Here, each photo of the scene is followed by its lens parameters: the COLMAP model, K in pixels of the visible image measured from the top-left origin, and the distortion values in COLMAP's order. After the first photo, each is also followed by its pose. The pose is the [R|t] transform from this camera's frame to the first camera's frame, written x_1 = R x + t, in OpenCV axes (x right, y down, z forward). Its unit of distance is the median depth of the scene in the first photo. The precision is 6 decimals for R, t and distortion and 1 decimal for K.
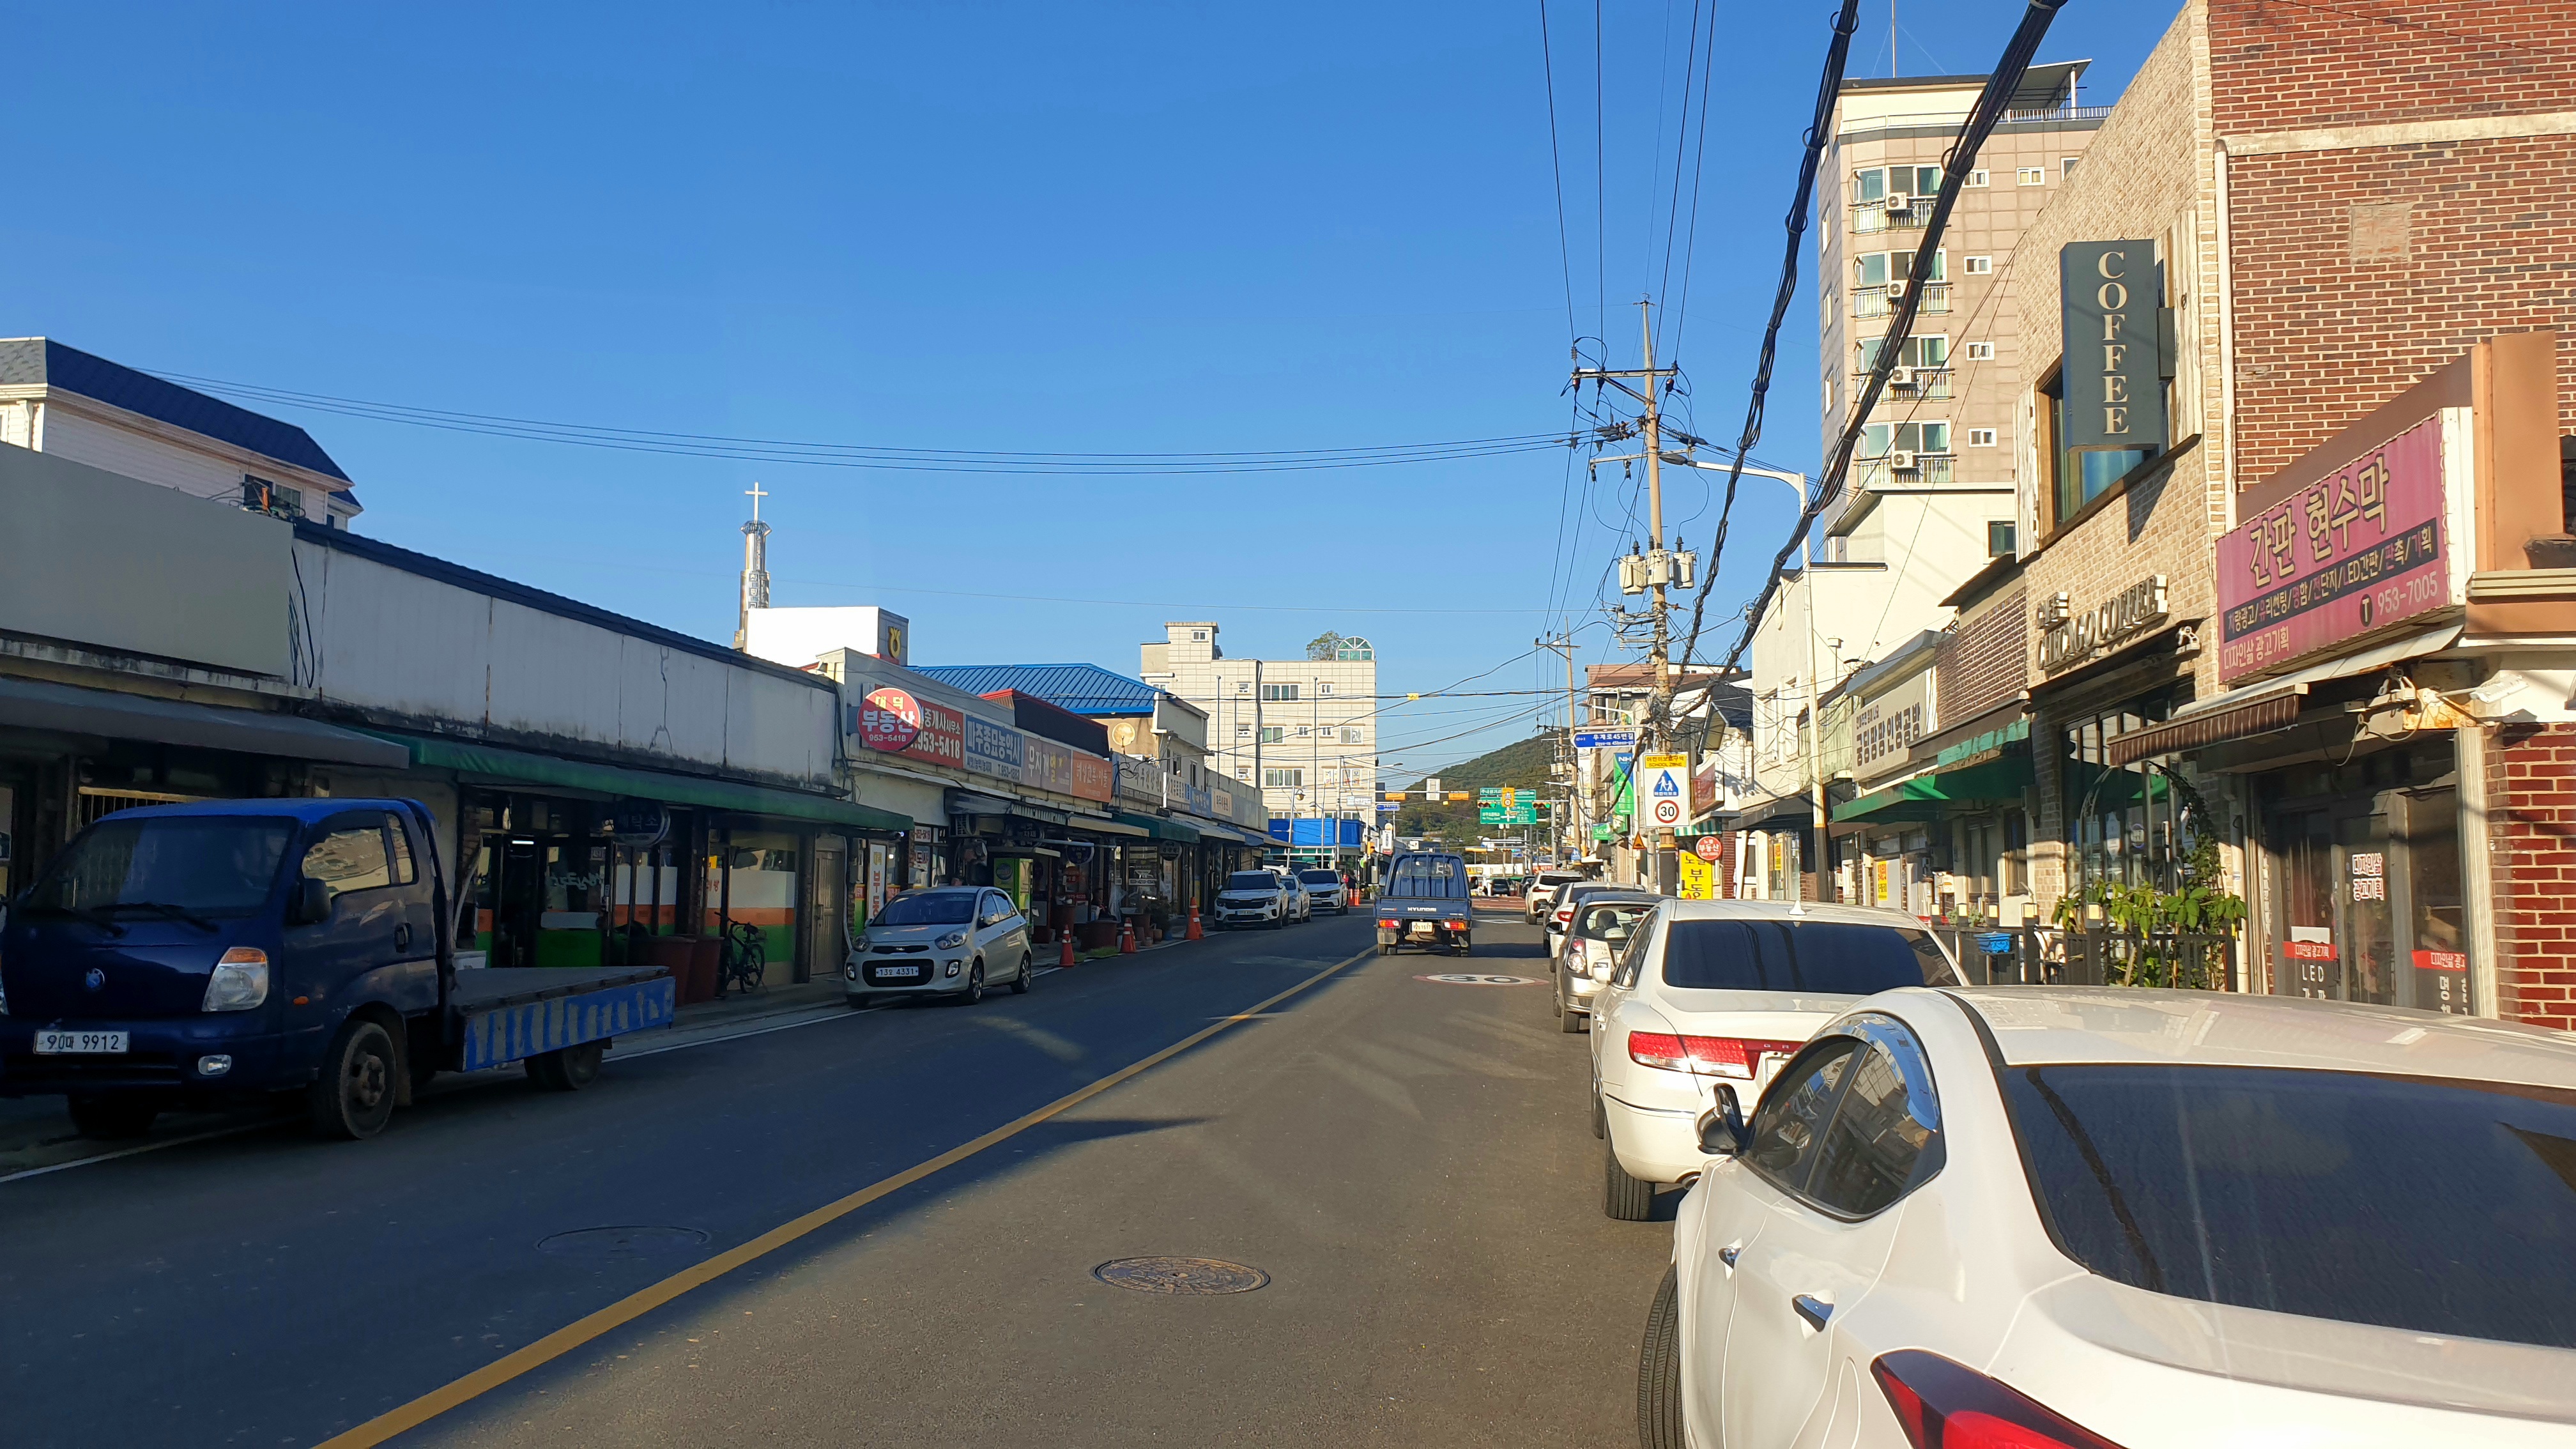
lens RADIAL K [[2088.2, 0, 1288.0], [0, 2088.2, 724.5], [0, 0, 1]] dist [-0.008234, -0.004191]
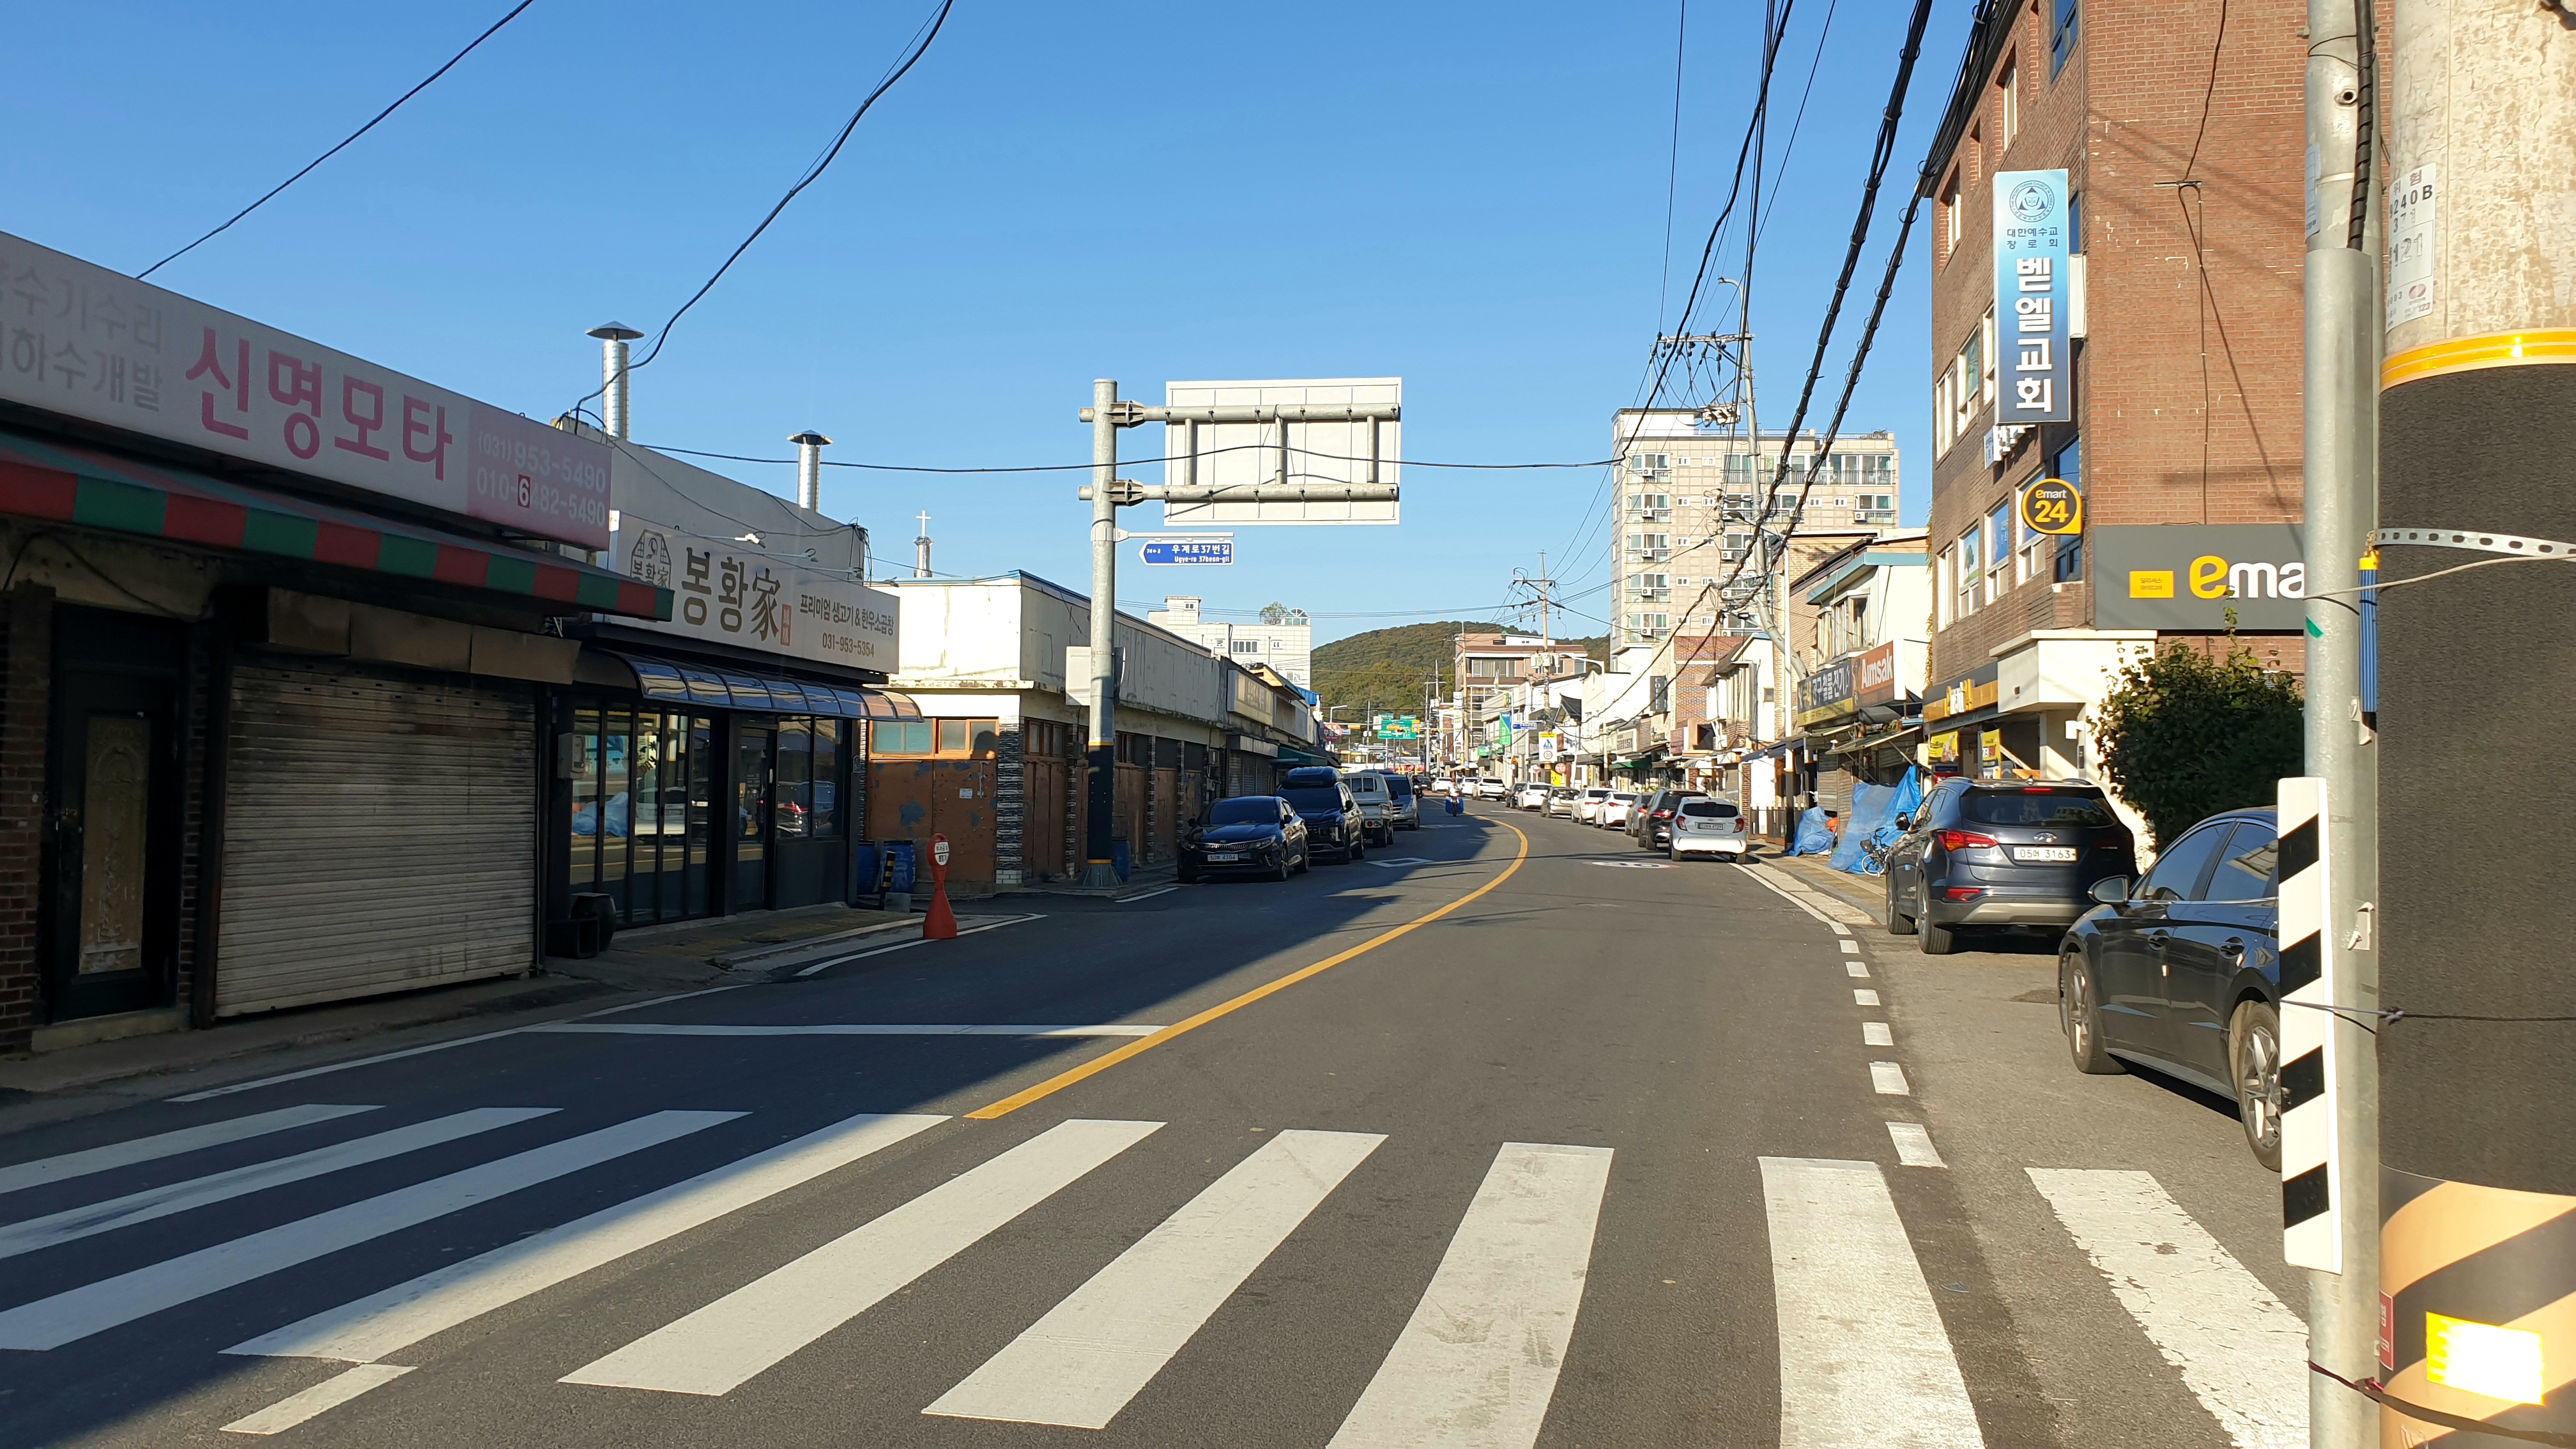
lens RADIAL K [[2088.2, 0, 1288.0], [0, 2088.2, 724.5], [0, 0, 1]] dist [-0.008234, -0.004191]
pose [[0.995048, 0.011369, 0.098746, -0.361849], [-0.016556, 0.998517, 0.051865, -0.114726], [-0.098010, -0.053243, 0.993760, -1.406794]]
